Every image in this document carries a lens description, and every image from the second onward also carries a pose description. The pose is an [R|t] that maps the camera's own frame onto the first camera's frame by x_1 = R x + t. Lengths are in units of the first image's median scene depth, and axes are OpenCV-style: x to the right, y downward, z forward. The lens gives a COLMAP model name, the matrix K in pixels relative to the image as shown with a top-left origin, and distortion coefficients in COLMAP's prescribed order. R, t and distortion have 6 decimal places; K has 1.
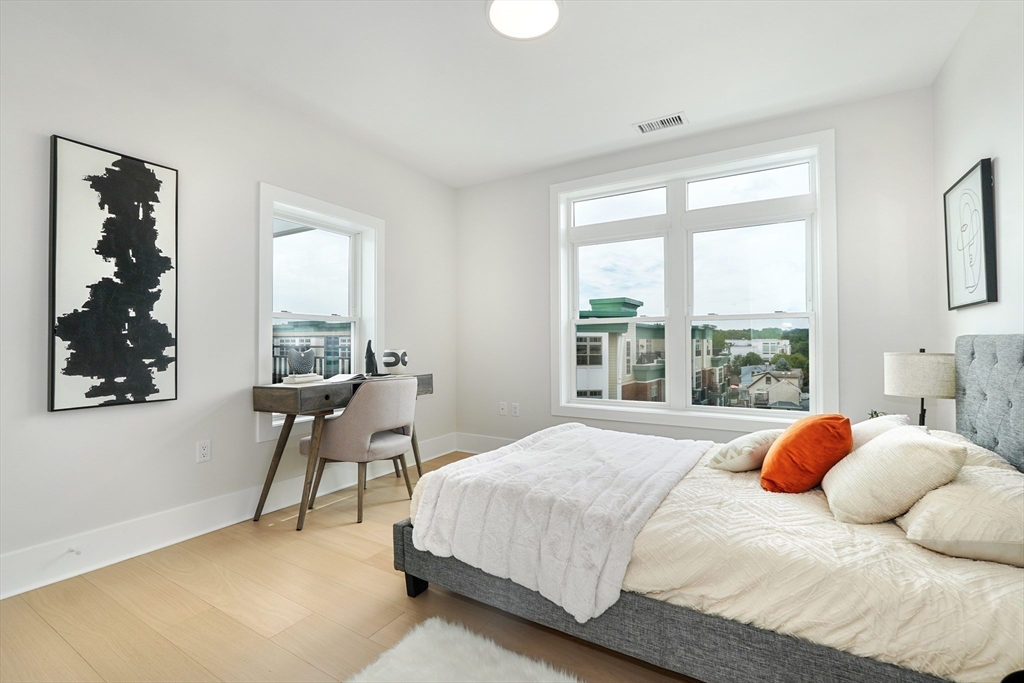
lens RADIAL K [[433.2, 0, 512.9], [0, 433.2, 341.3], [0, 0, 1]] dist [-0.011333, 0.004813]
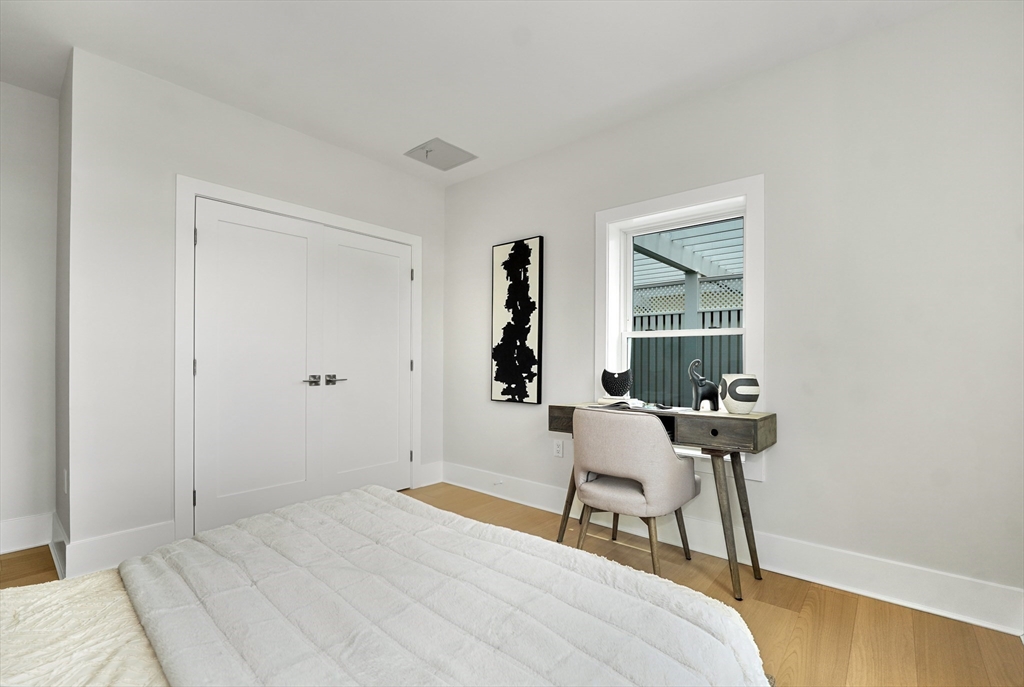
lens RADIAL K [[444.6, 0, 508.3], [0, 444.6, 358.5], [0, 0, 1]] dist [-0.001281, -0.000264]
pose [[-0.131289, 0.001059, -0.991344, 0.661271], [0.004972, 0.999988, 0.000409, -0.010876], [0.991332, -0.004875, -0.131292, 1.140141]]
